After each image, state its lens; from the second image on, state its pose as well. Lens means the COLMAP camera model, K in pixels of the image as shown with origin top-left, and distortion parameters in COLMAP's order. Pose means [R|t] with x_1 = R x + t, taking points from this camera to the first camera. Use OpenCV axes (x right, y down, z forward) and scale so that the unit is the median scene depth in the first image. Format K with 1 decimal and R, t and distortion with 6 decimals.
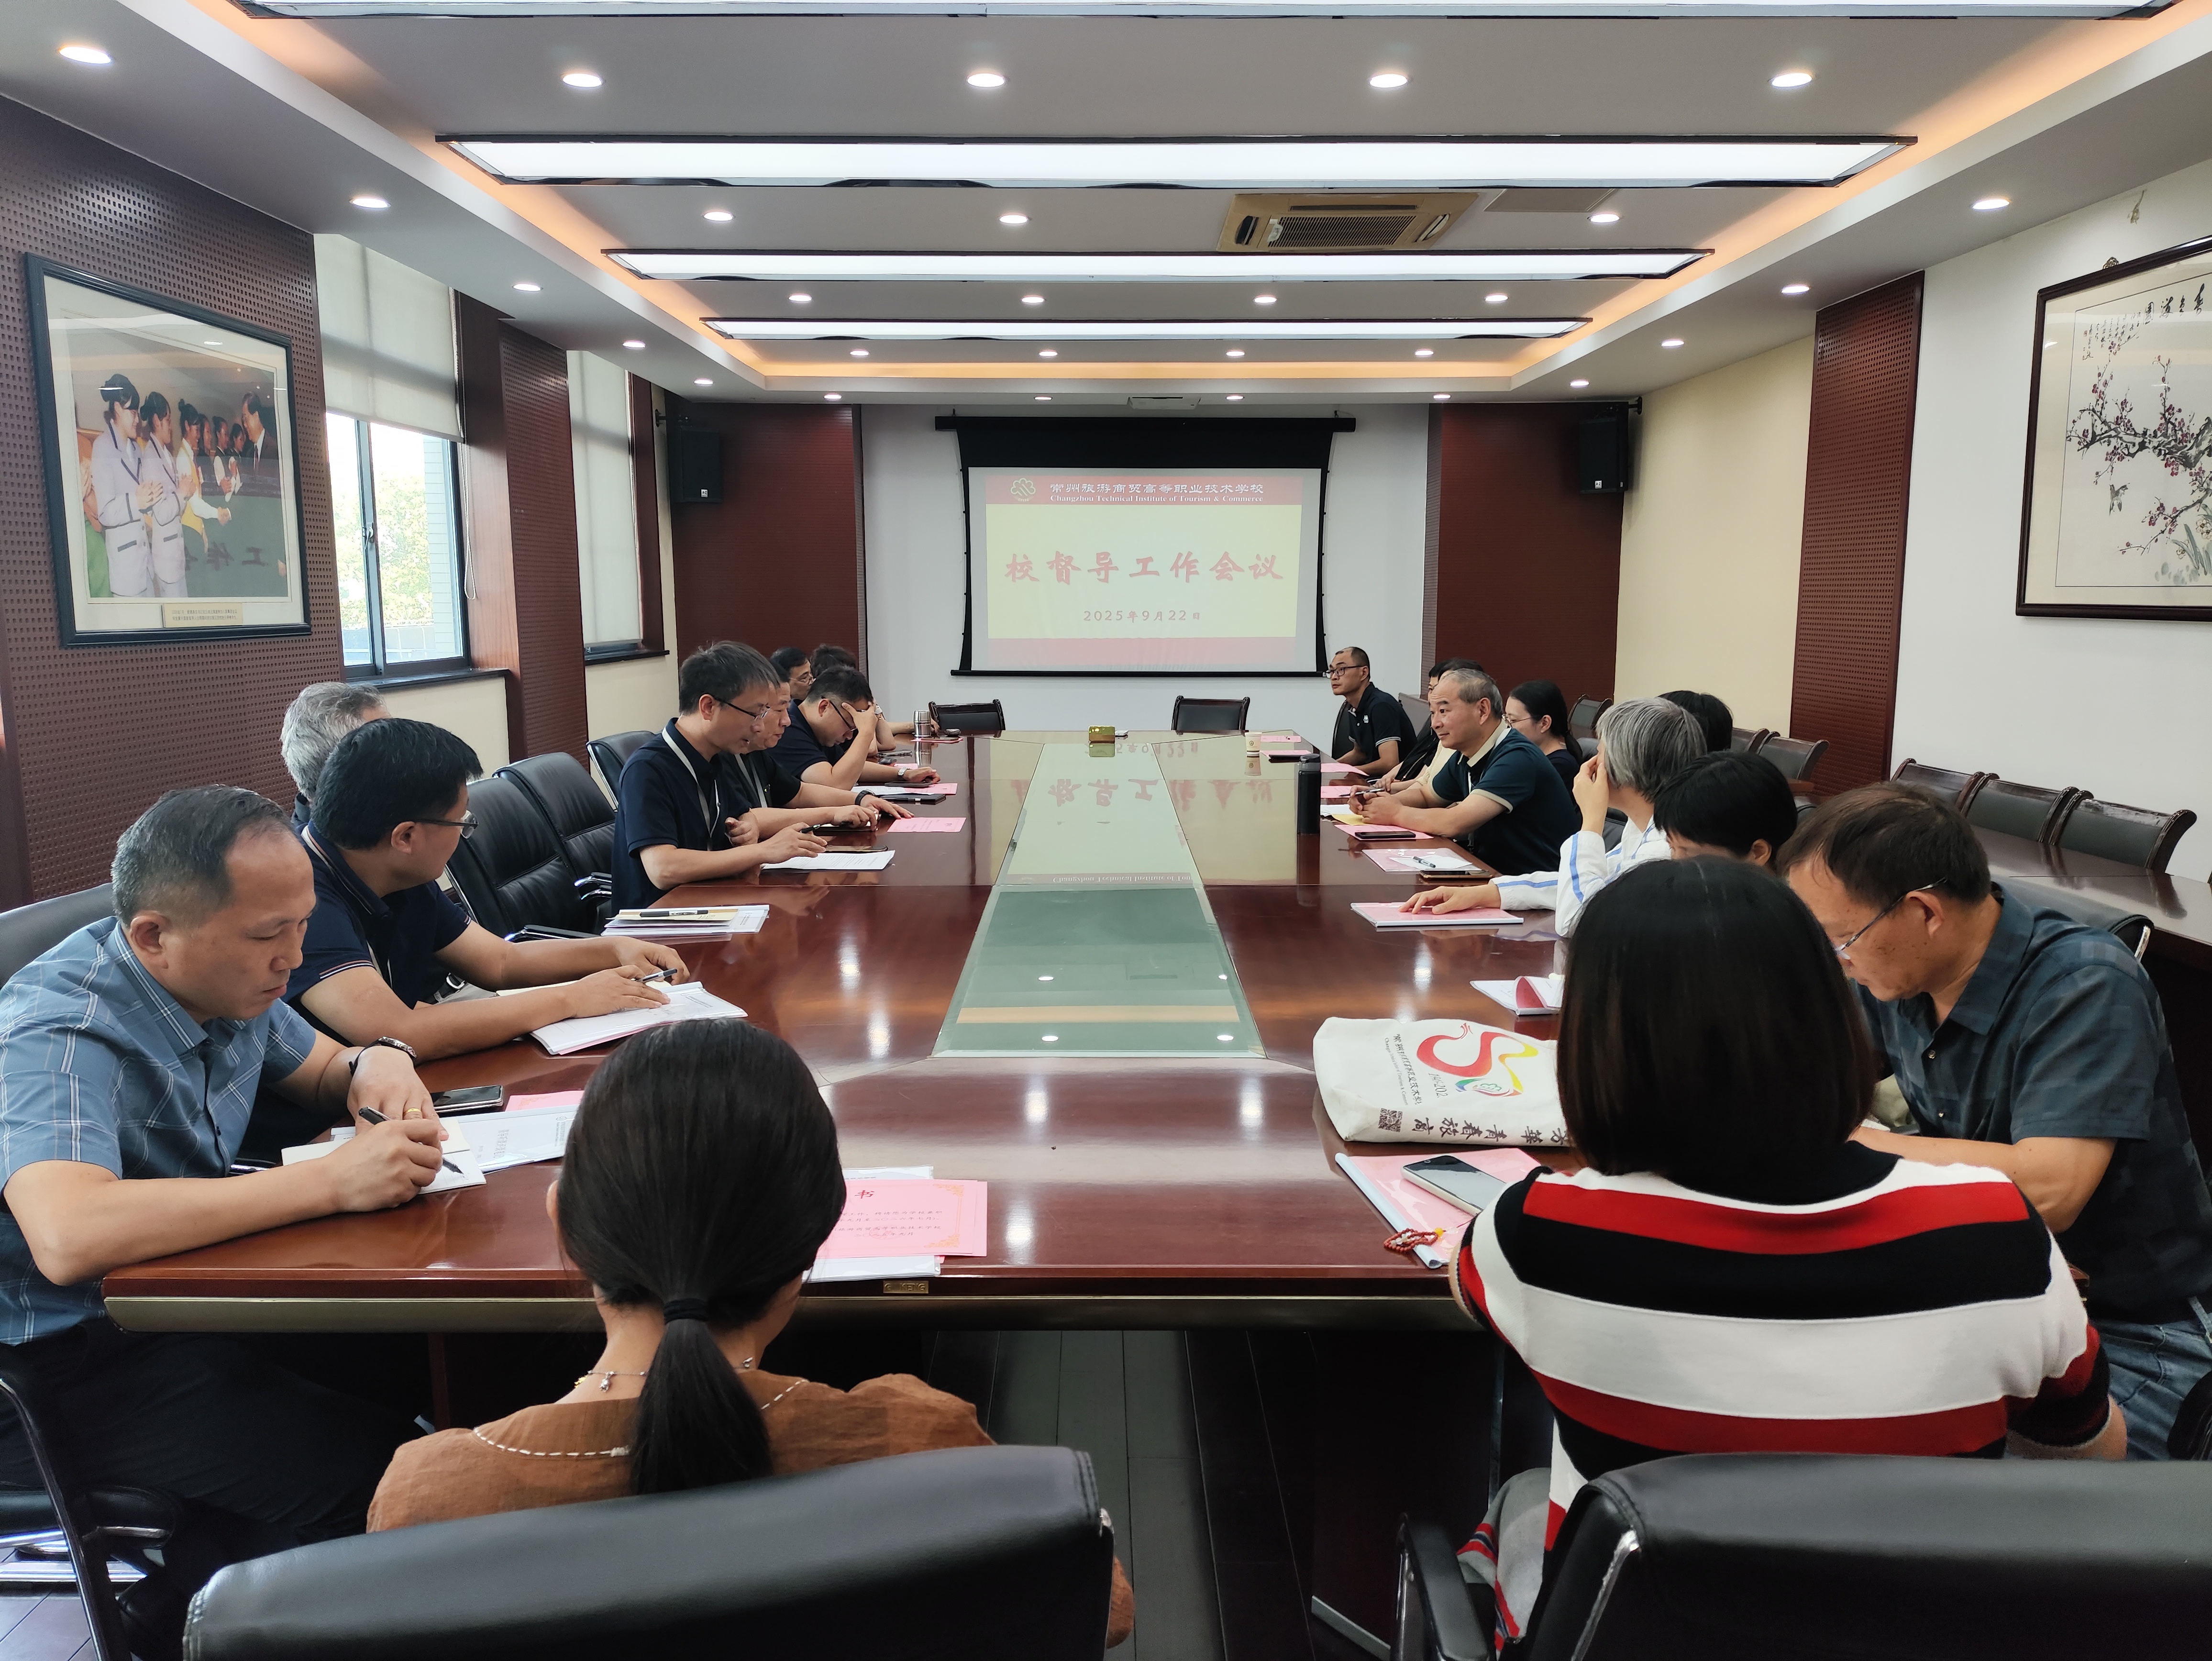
lens RADIAL K [[1617.2, 0, 1108.2], [0, 1617.2, 841.9], [0, 0, 1]] dist [0.072601, -0.086665]
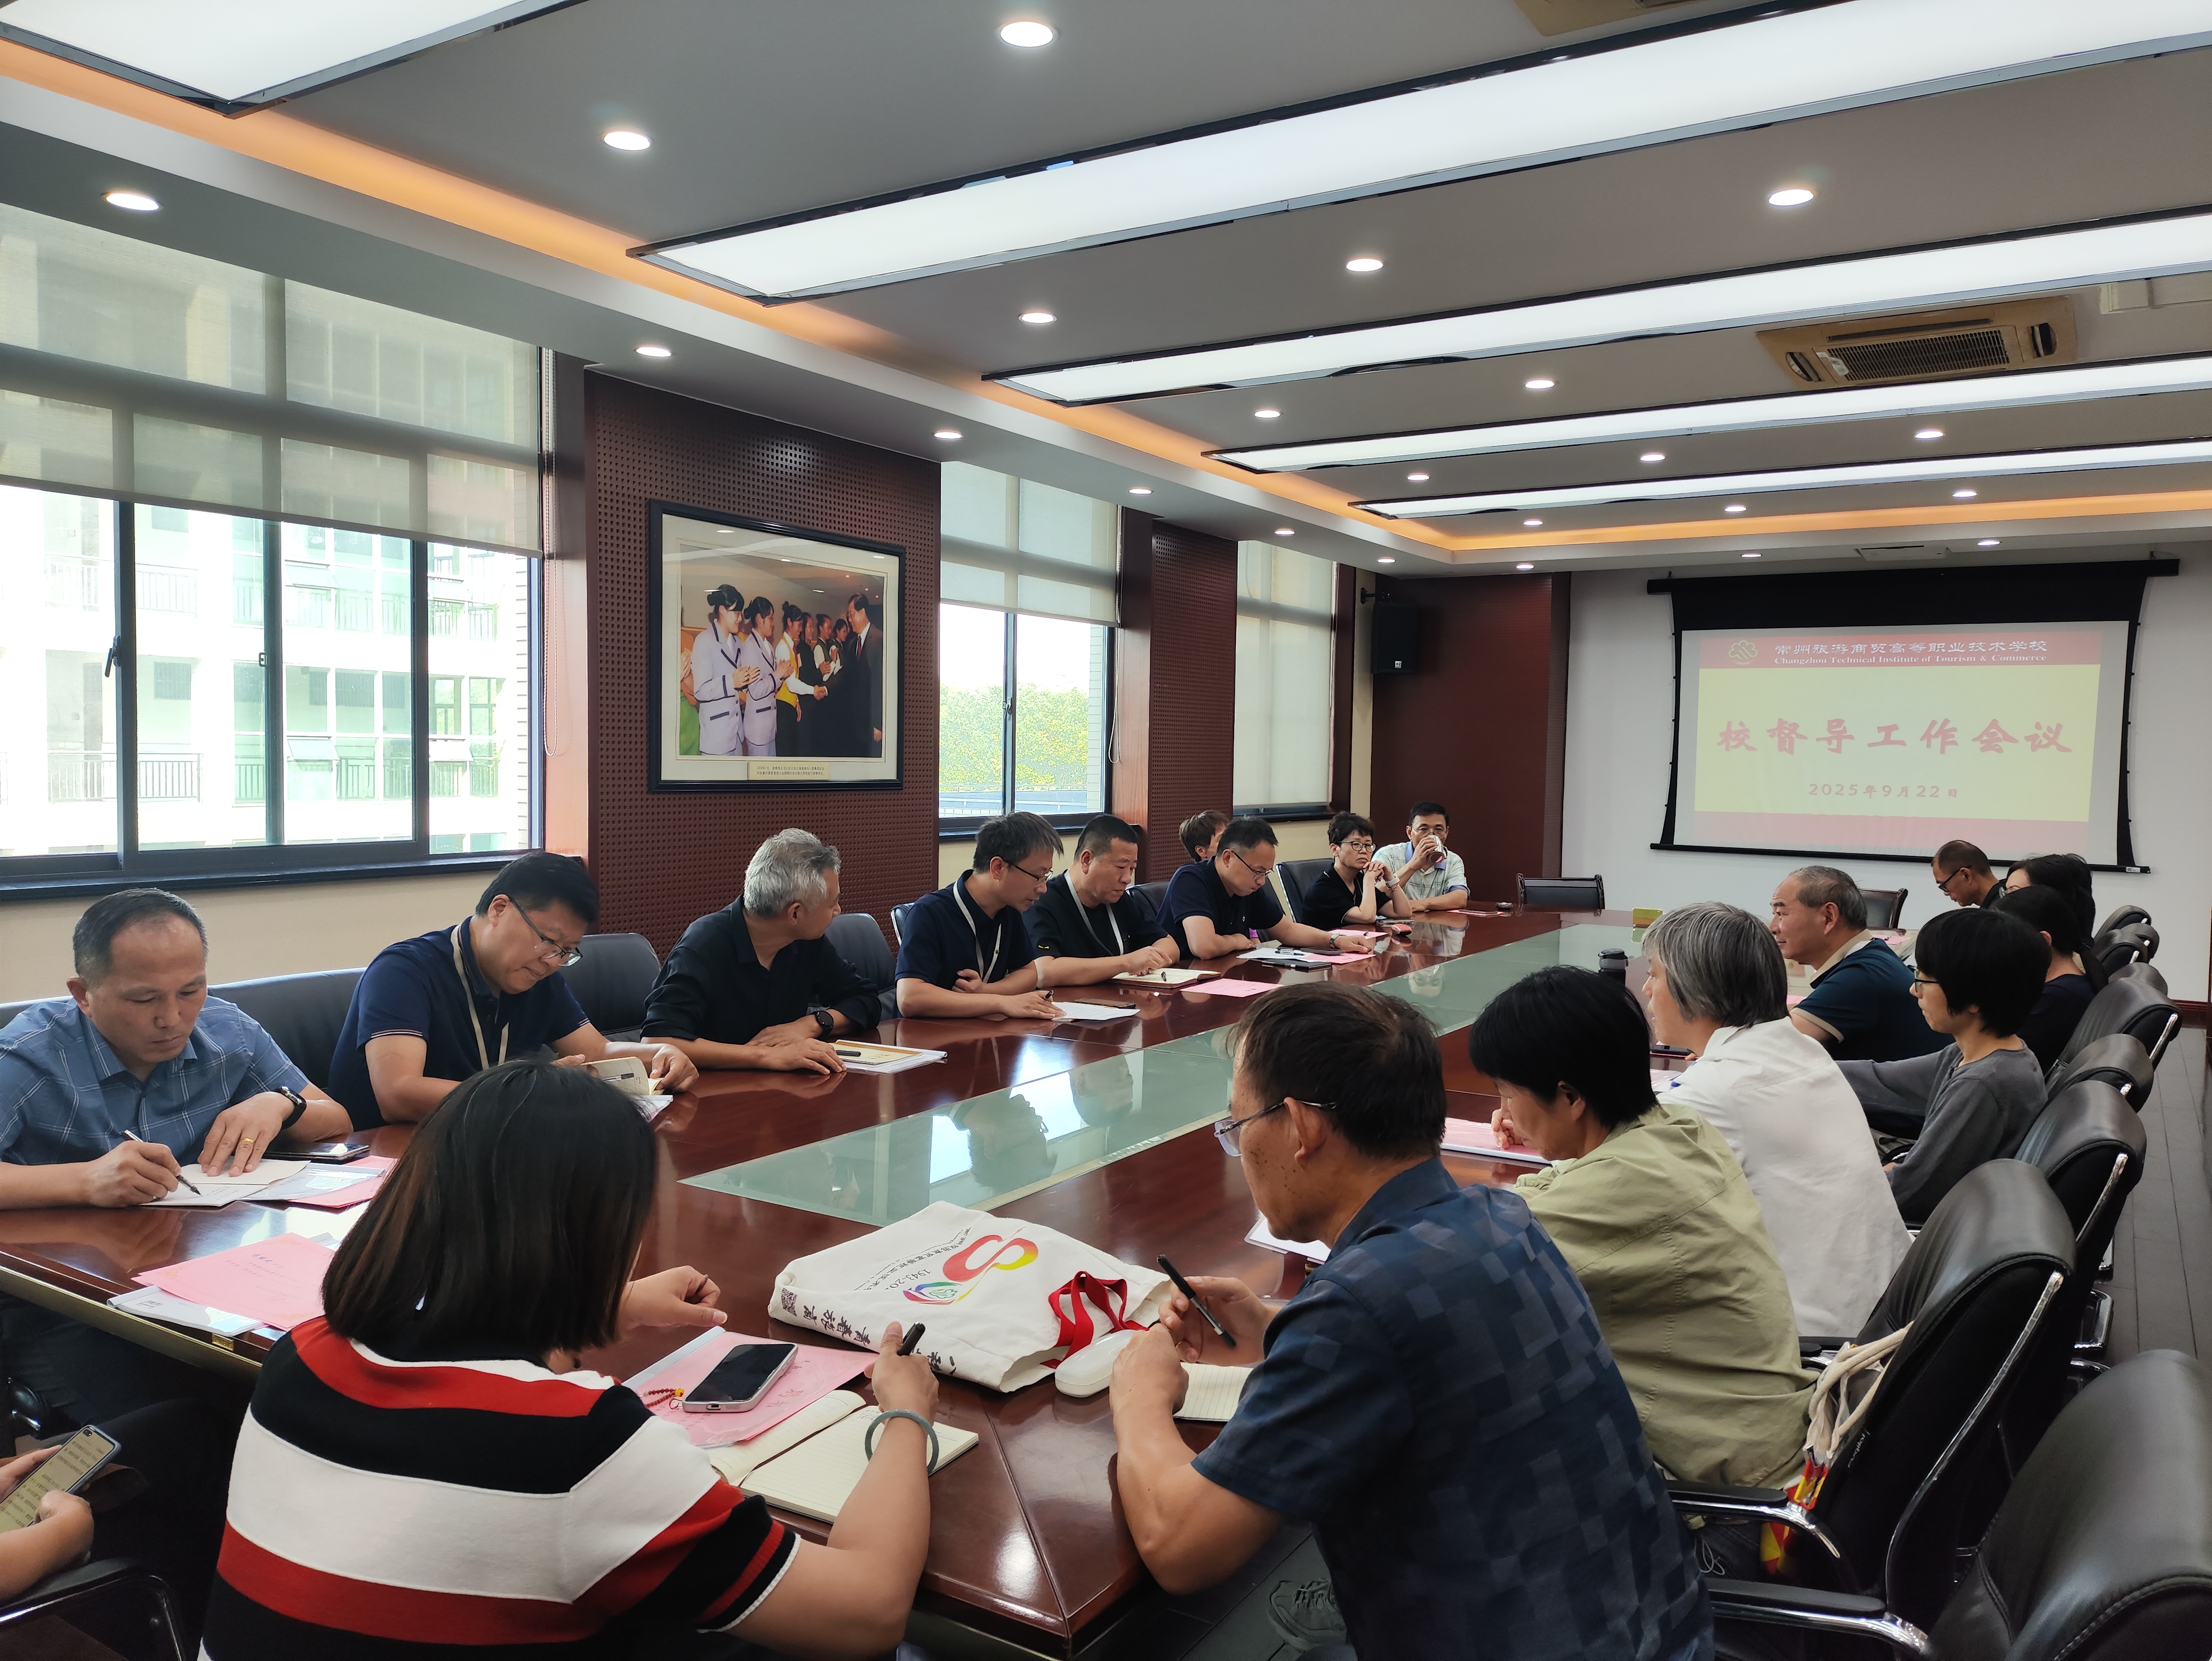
lens RADIAL K [[1617.2, 0, 1108.2], [0, 1617.2, 840.9], [0, 0, 1]] dist [0.072601, -0.086665]
pose [[0.845693, 0.043156, -0.531922, 0.232068], [-0.096894, 0.992576, -0.073521, -0.013433], [0.524800, 0.113716, 0.843595, 0.068744]]
